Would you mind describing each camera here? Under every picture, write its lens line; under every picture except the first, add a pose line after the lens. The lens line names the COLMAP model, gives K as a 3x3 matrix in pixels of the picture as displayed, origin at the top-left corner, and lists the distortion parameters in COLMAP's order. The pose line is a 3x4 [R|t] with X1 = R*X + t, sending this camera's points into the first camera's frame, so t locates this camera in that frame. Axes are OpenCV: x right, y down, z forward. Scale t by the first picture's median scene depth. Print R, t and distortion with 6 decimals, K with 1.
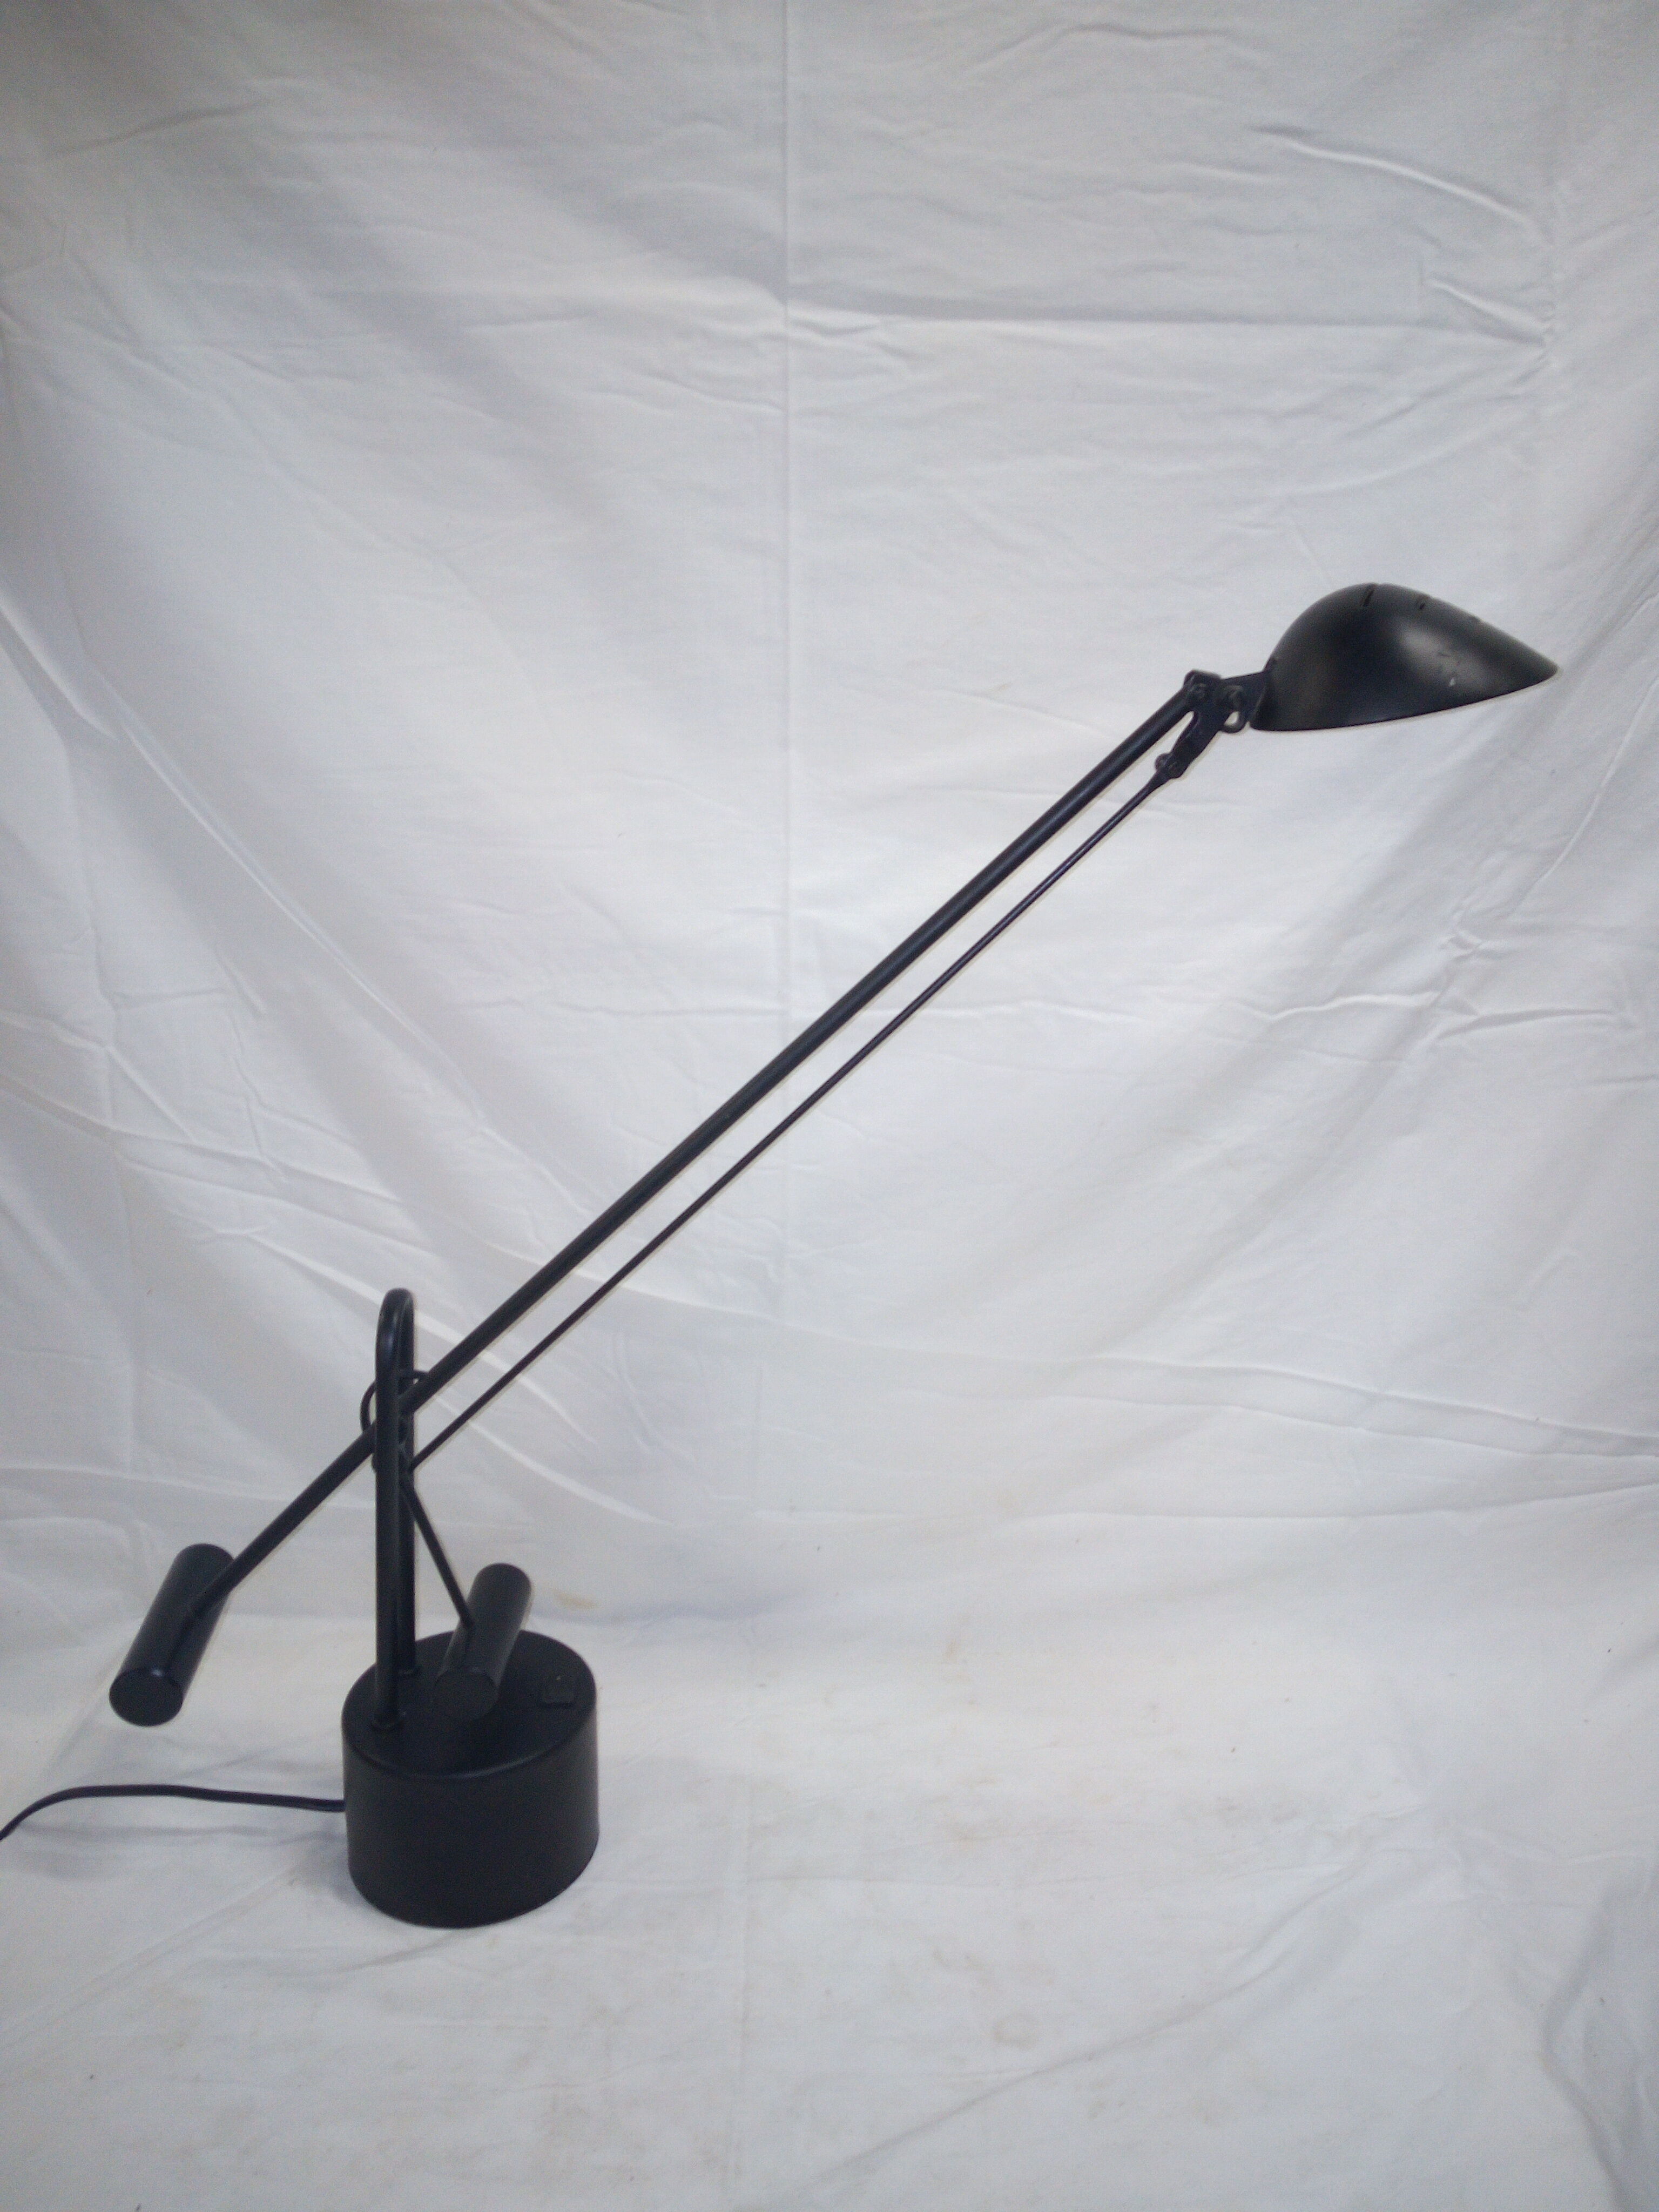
lens RADIAL K [[1861.0, 0, 882.1], [0, 1861.0, 1105.9], [0, 0, 1]] dist [0.082554, -0.111836]
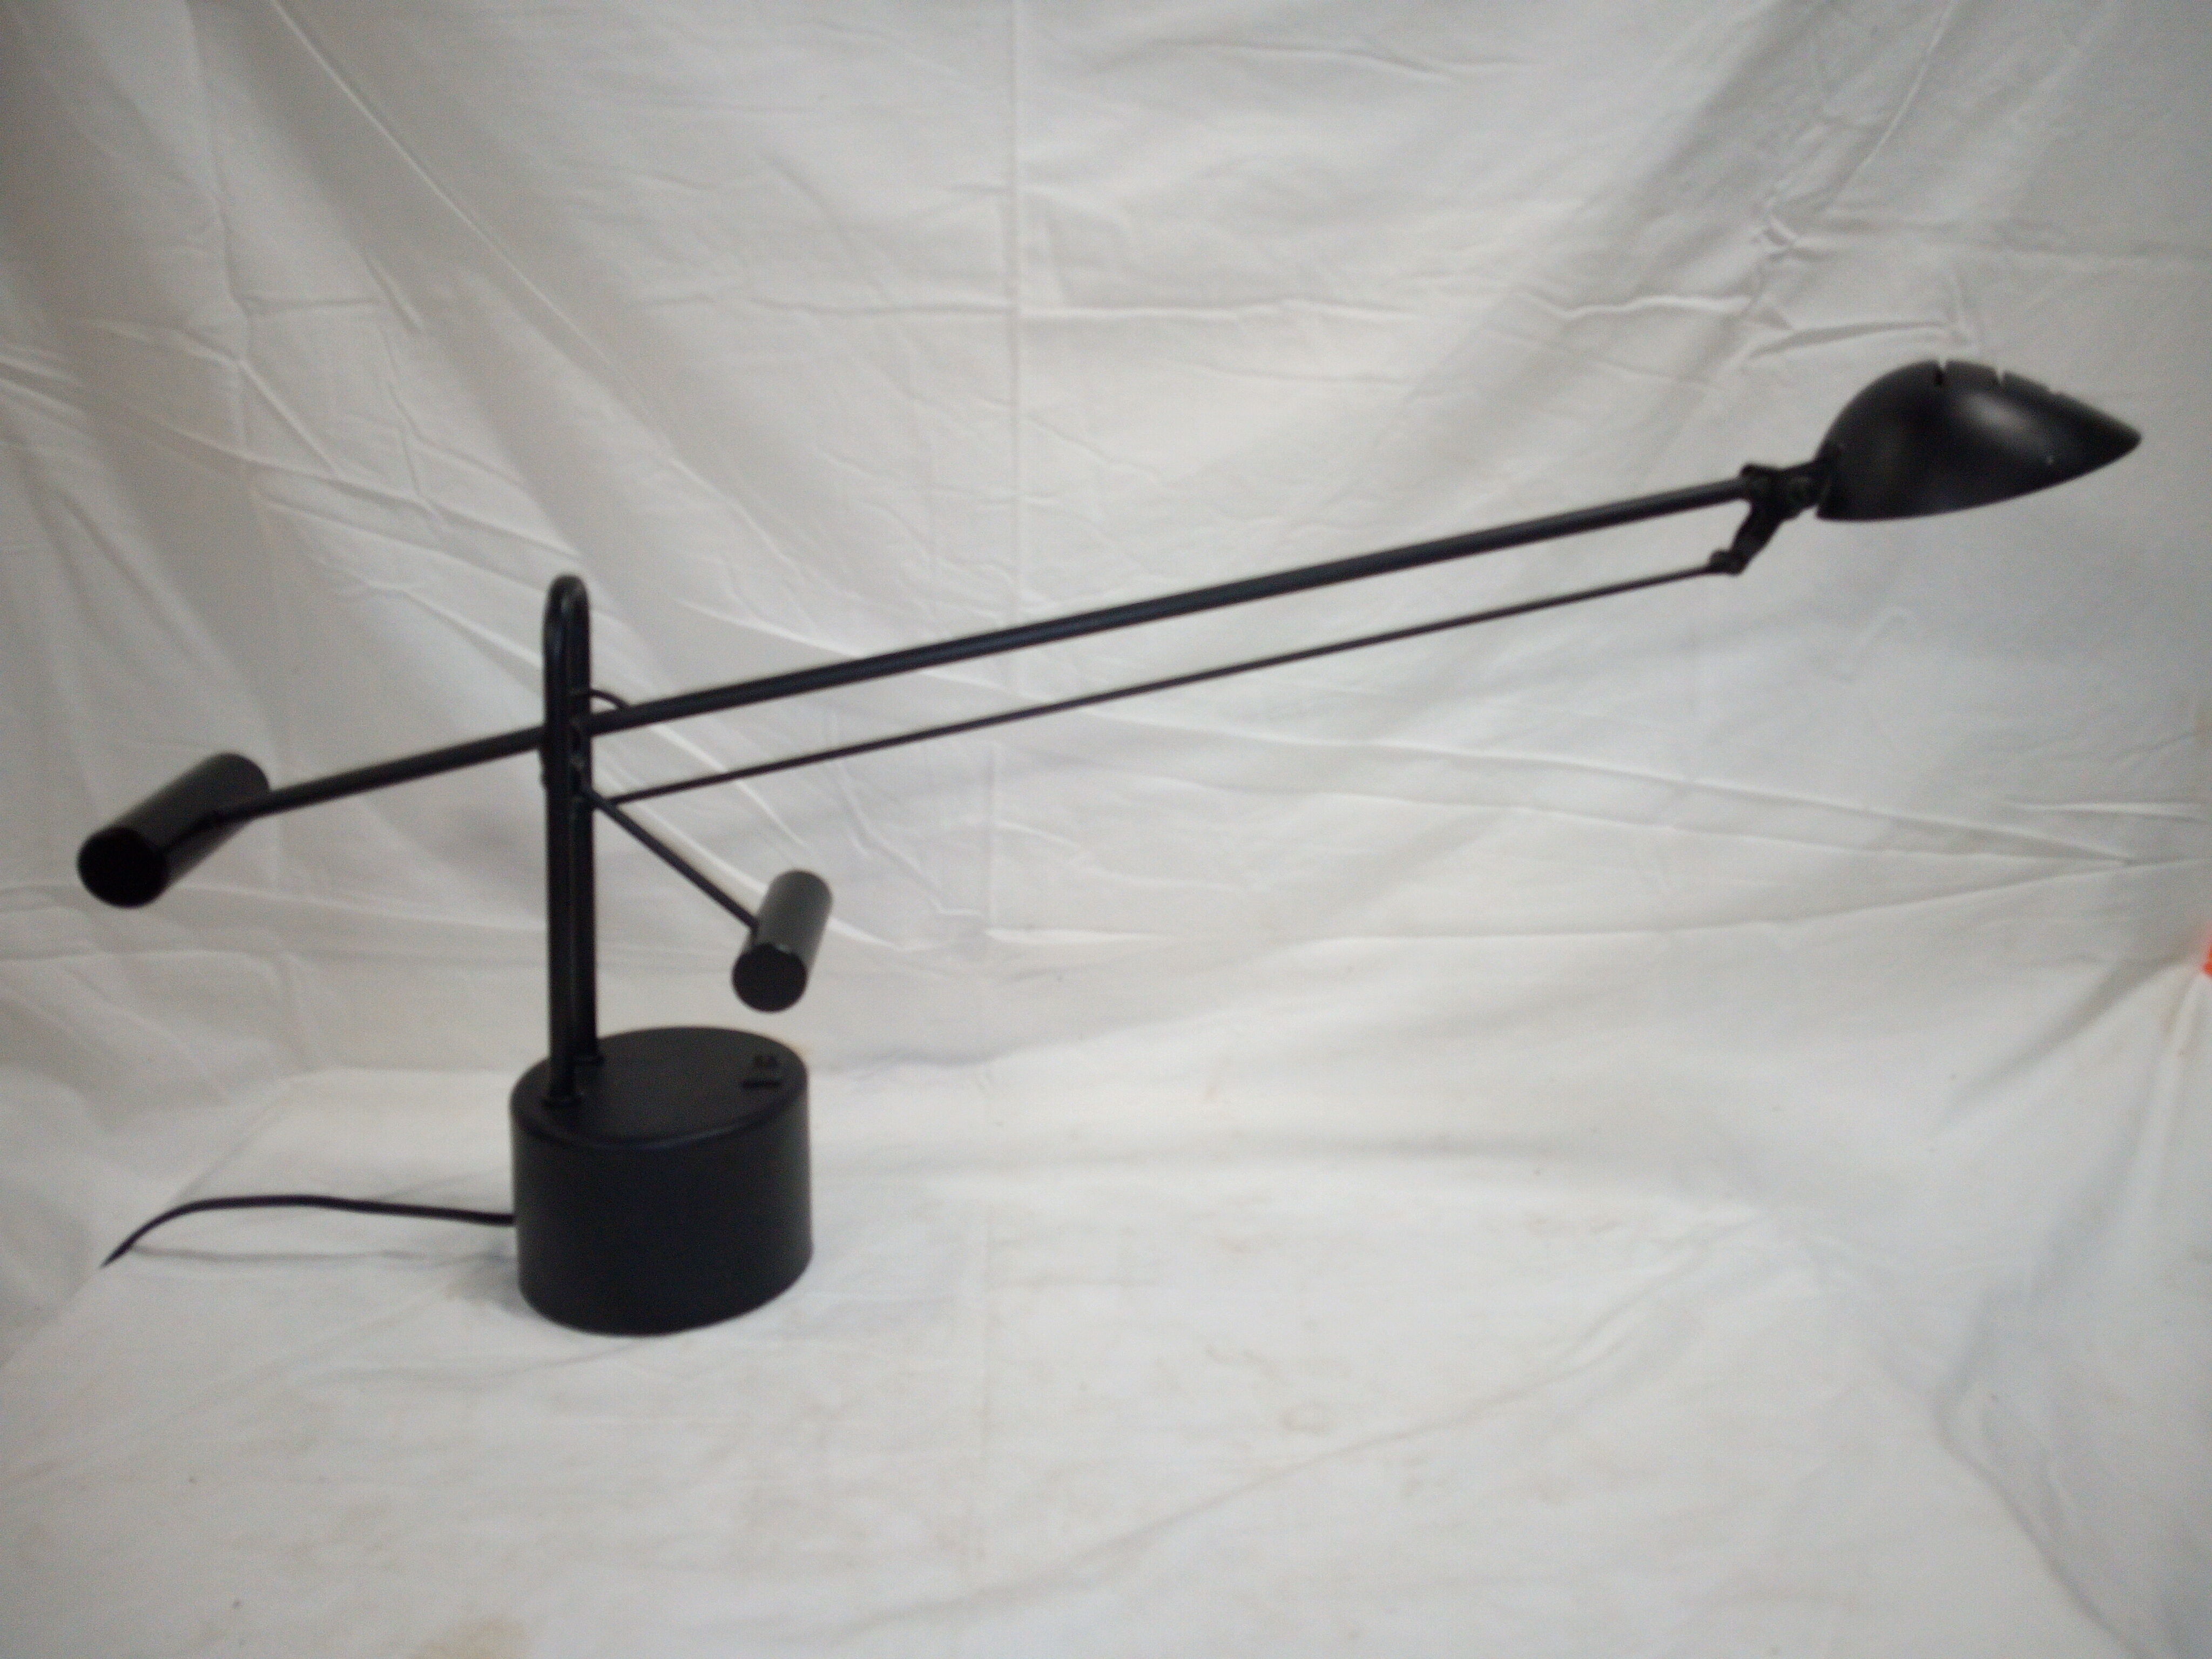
lens RADIAL K [[1826.0, 0, 1115.6], [0, 1826.0, 787.4], [0, 0, 1]] dist [0.076965, -0.096208]
pose [[0.999824, -0.017176, 0.007610, -0.014131], [0.017524, 0.998681, -0.048253, 0.214332], [-0.006771, 0.048377, 0.998806, 0.145164]]
